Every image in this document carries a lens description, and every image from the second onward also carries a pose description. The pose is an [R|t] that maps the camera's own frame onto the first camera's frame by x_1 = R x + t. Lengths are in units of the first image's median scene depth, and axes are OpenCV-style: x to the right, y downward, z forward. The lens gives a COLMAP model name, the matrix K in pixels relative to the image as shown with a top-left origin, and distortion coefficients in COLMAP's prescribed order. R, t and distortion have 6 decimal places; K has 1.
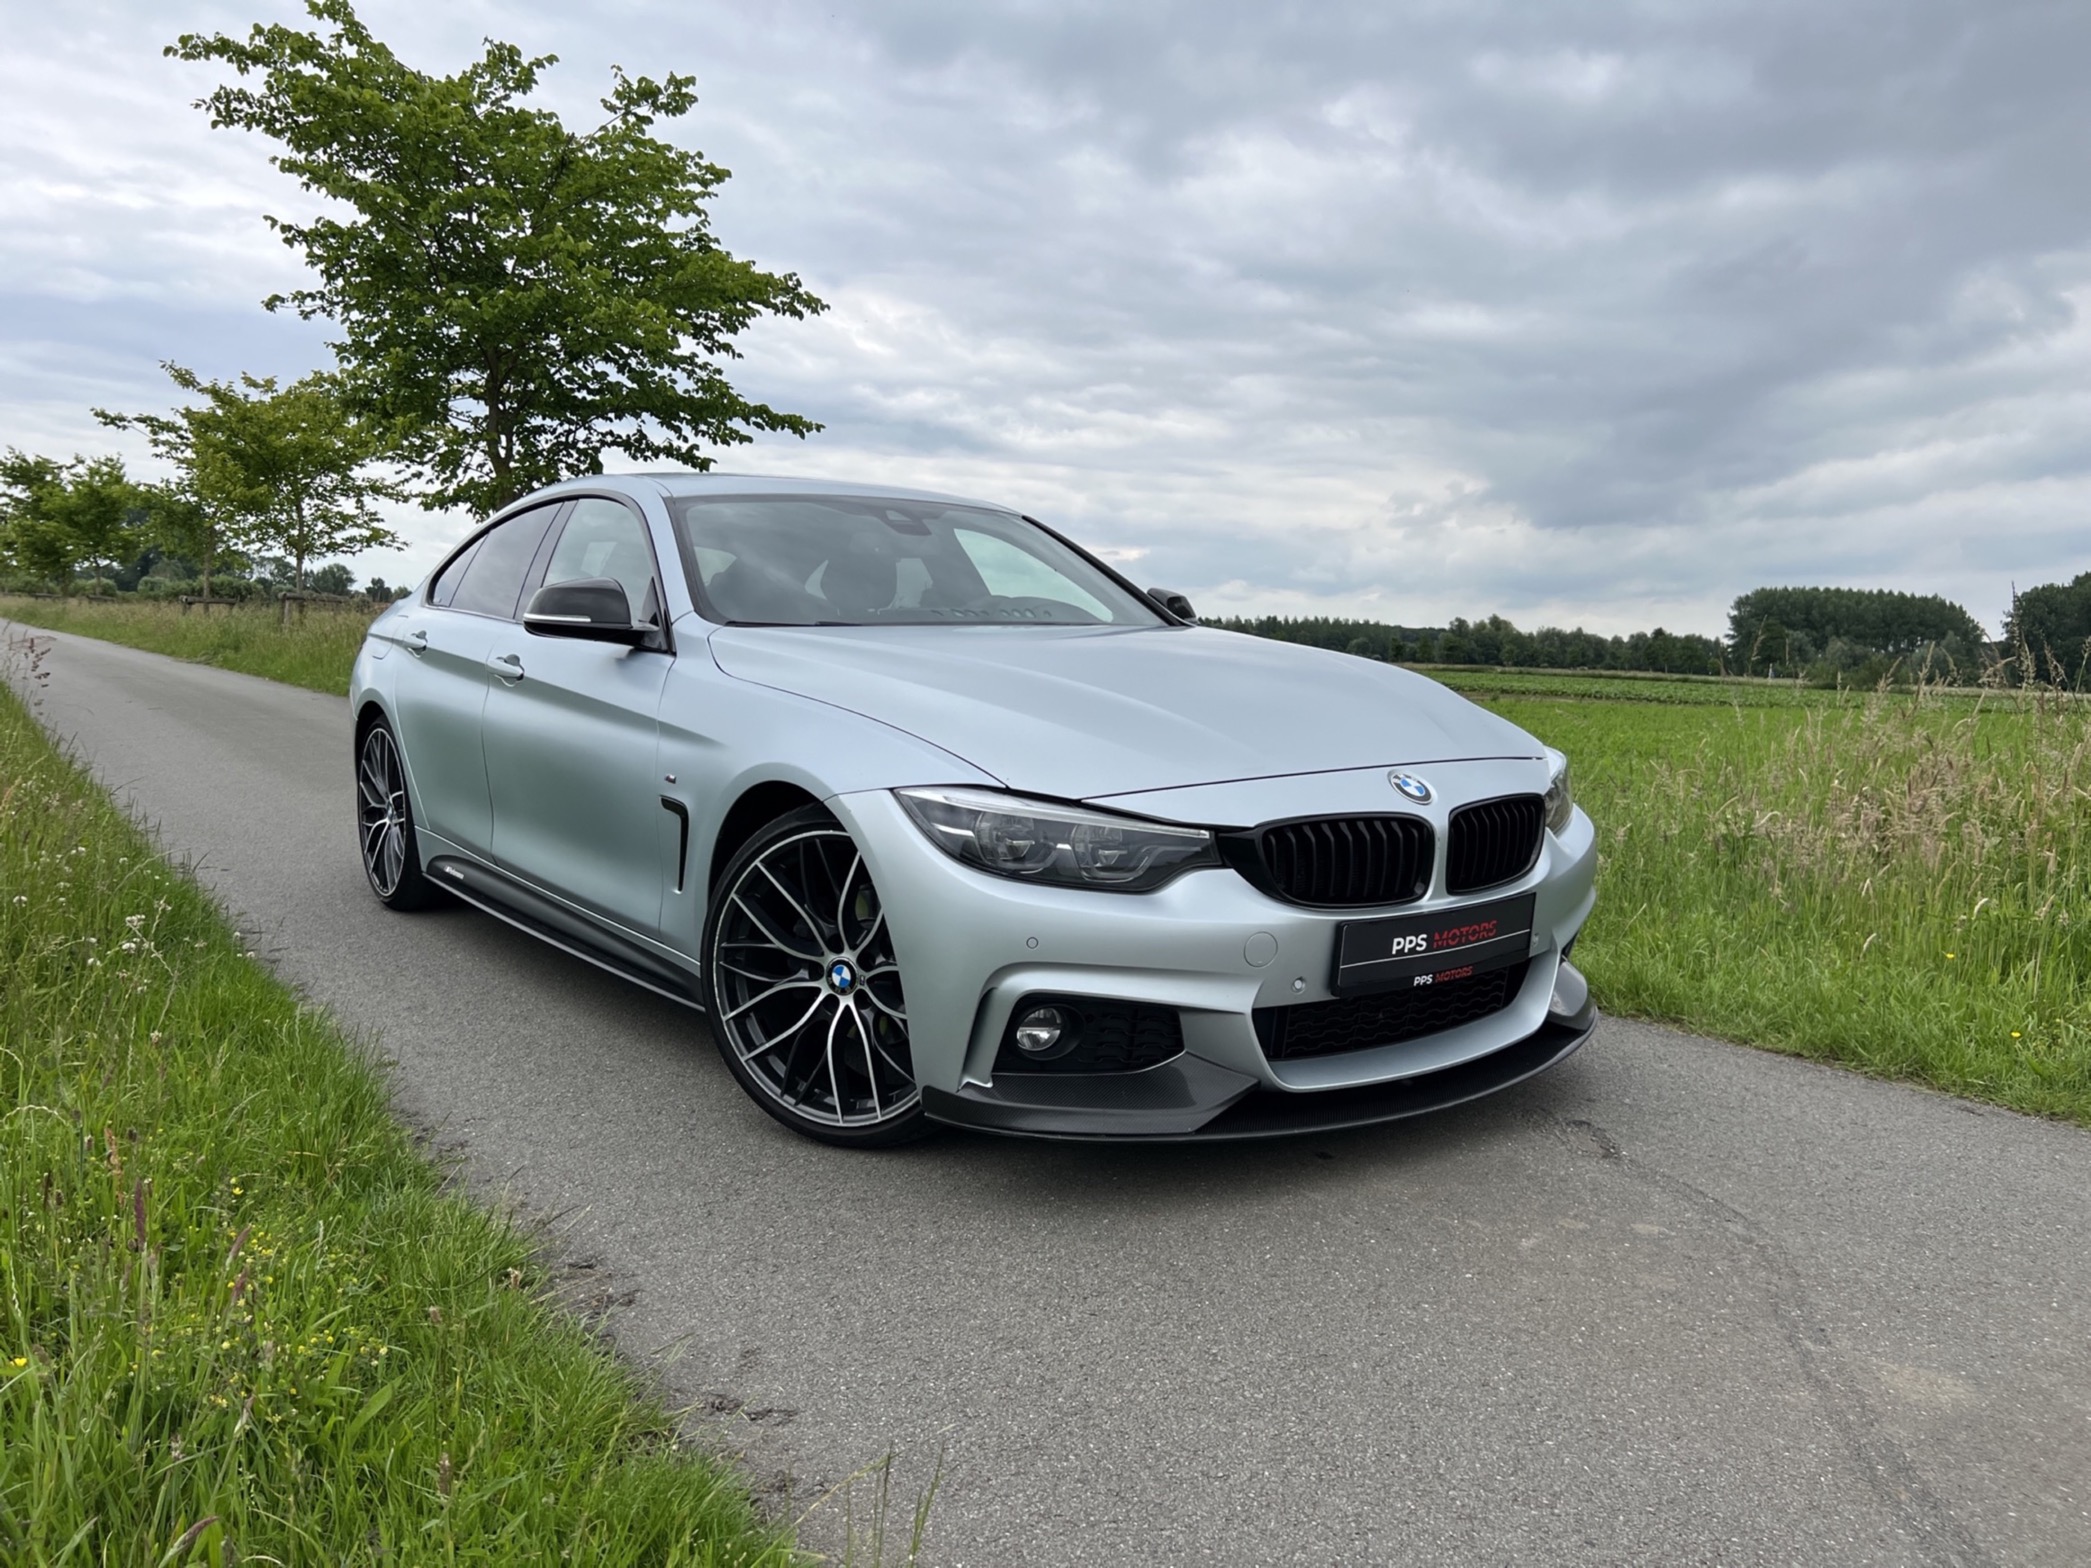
lens RADIAL K [[1604.6, 0, 1056.6], [0, 1604.6, 770.1], [0, 0, 1]] dist [0.056381, -0.072443]
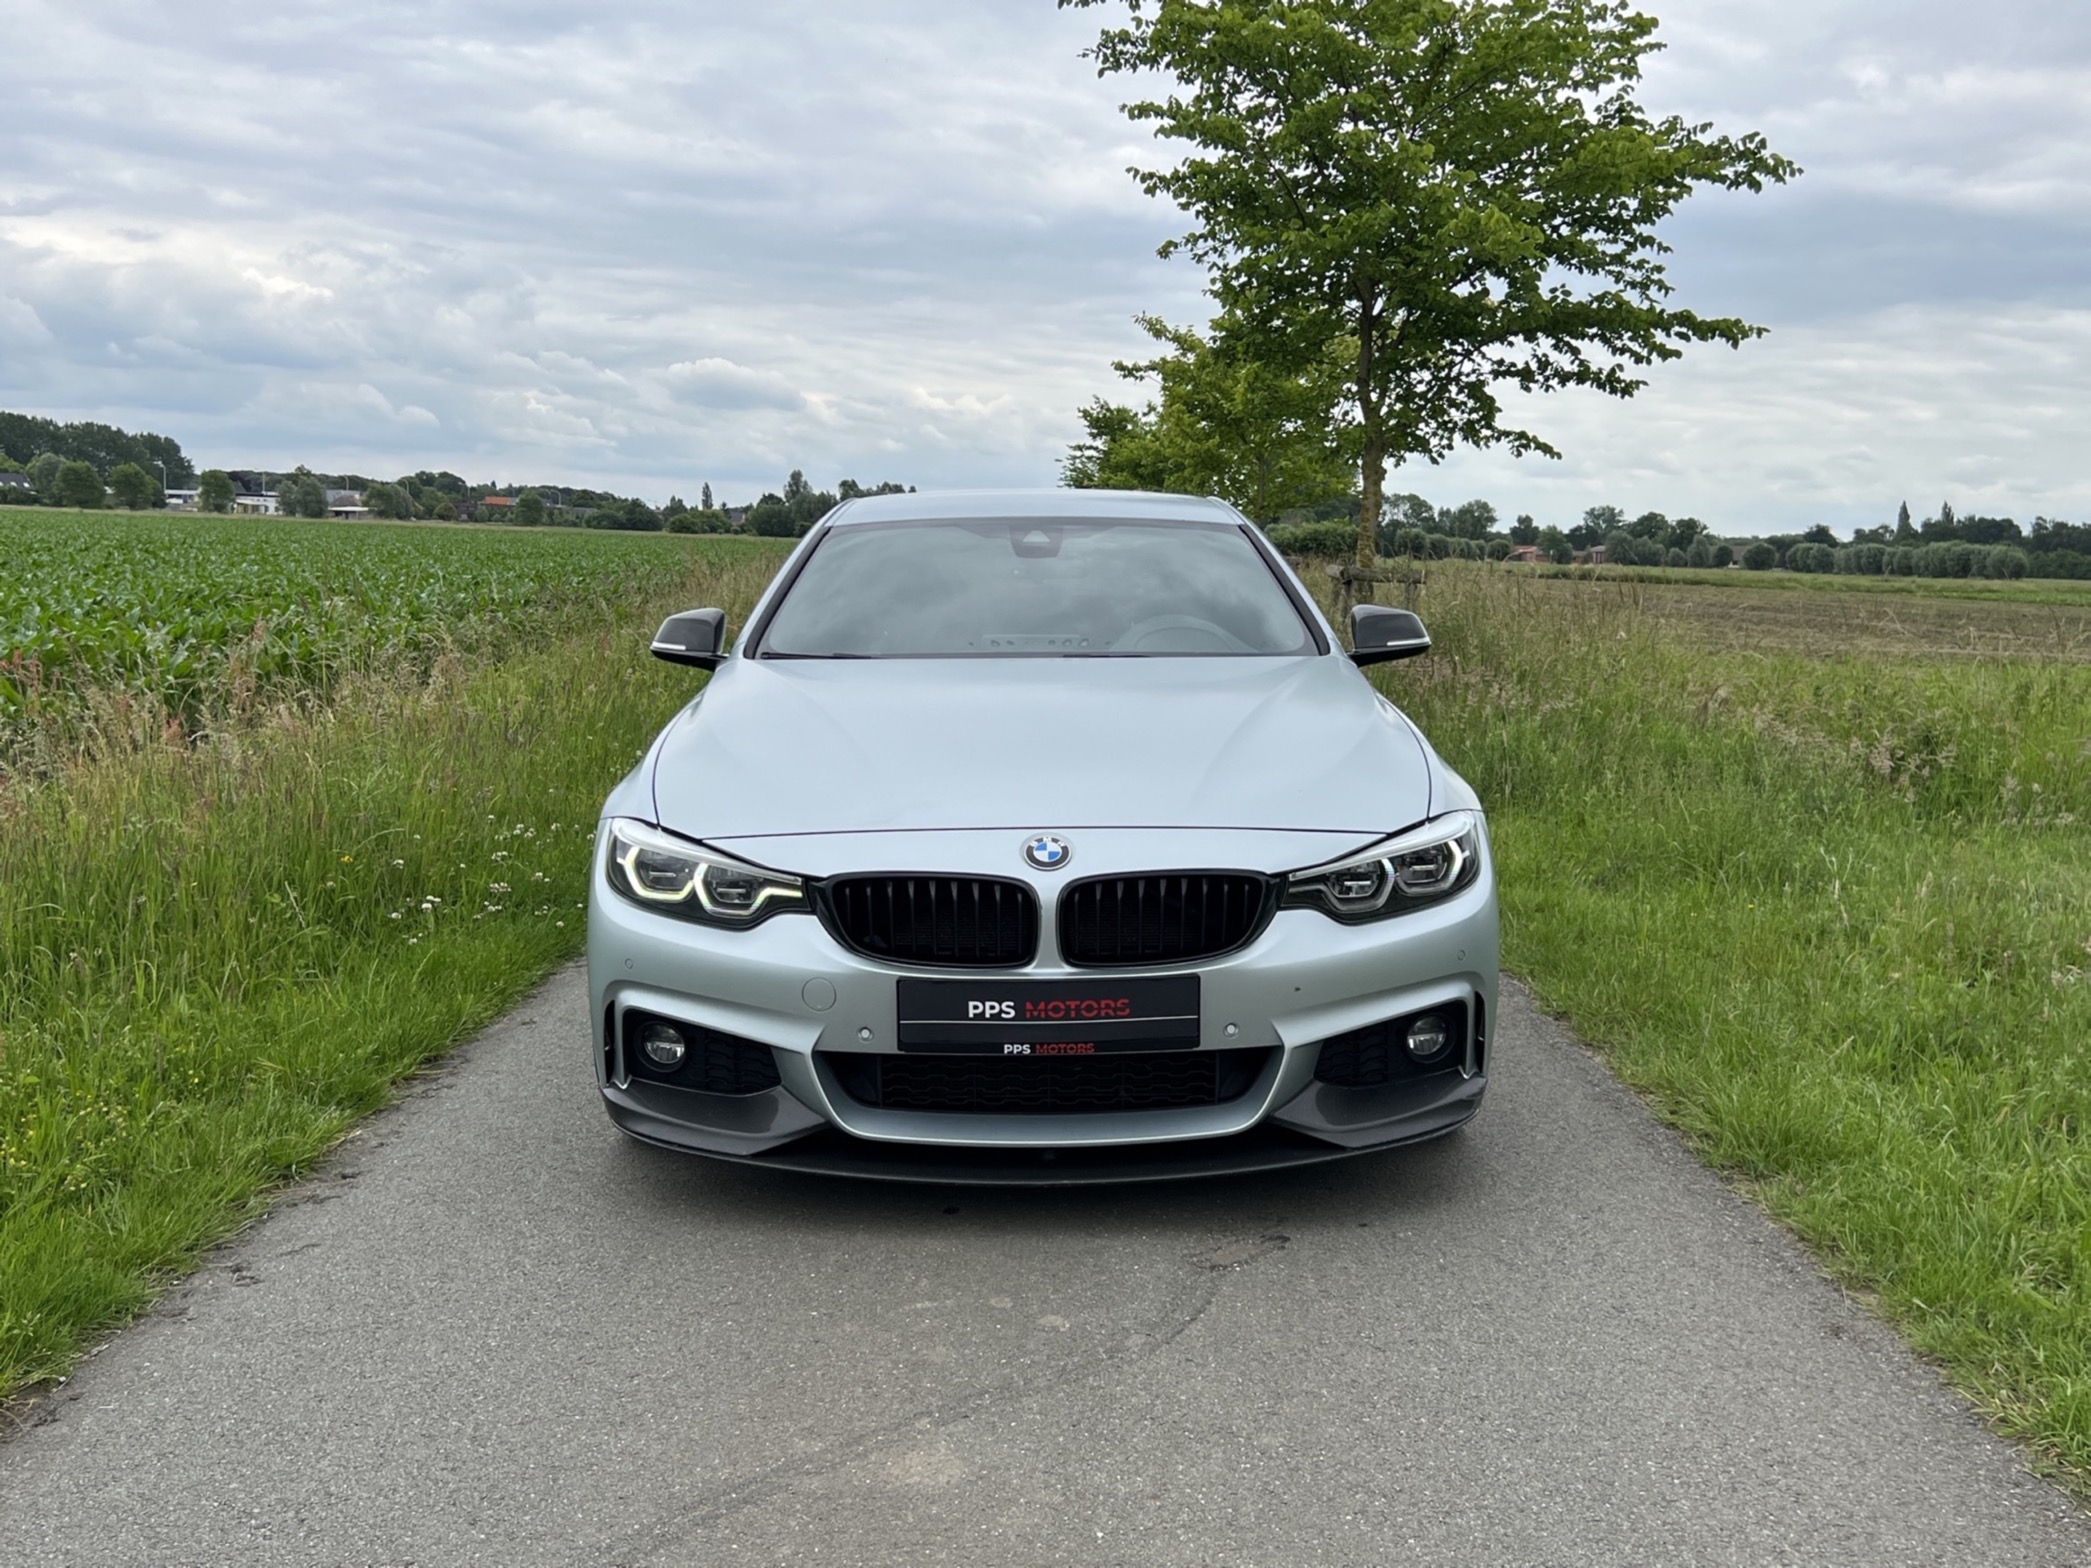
lens RADIAL K [[2103.6, 0, 1045.5], [0, 2103.6, 784.0], [0, 0, 1]] dist [-0.005841, -0.010182]
pose [[0.792731, 0.050414, -0.607484, 0.214053], [-0.041374, 0.998726, 0.028893, -0.014151], [0.608166, 0.002229, 0.793806, 0.001102]]
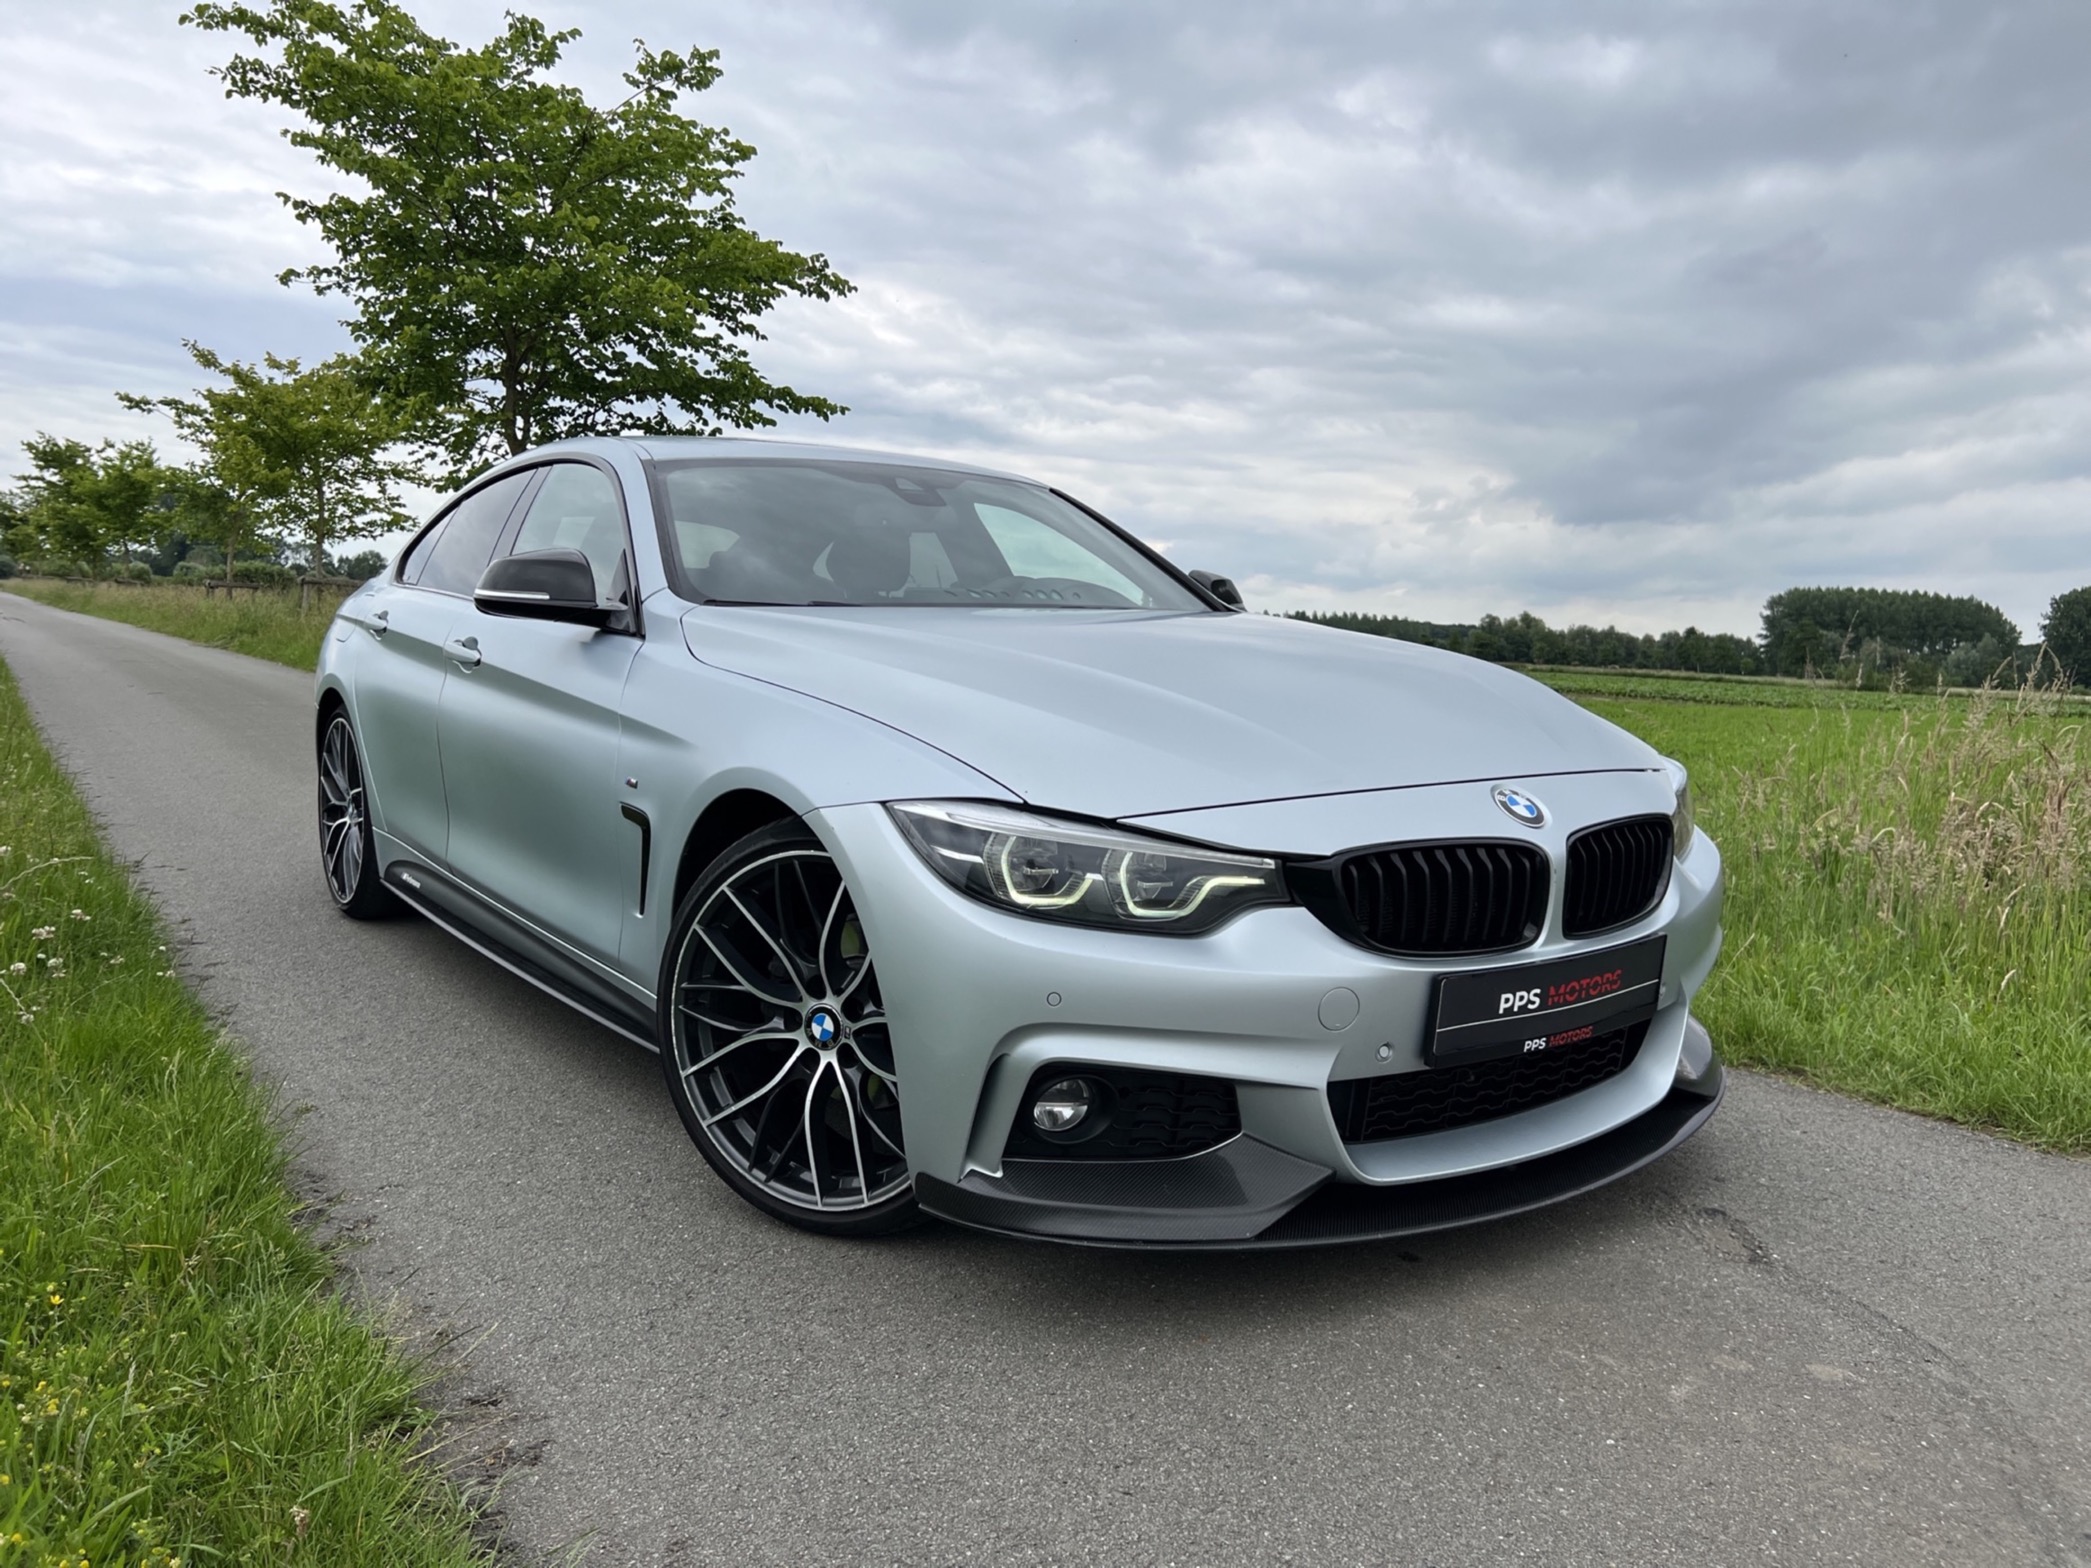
lens RADIAL K [[1598.1, 0, 1056.1], [0, 1598.1, 749.8], [0, 0, 1]] dist [0.016119, 0.004032]
pose [[0.999795, 0.010886, -0.017101, -0.000366], [-0.011021, 0.999909, -0.007826, -0.002006], [0.017014, 0.008013, 0.999823, 0.039896]]
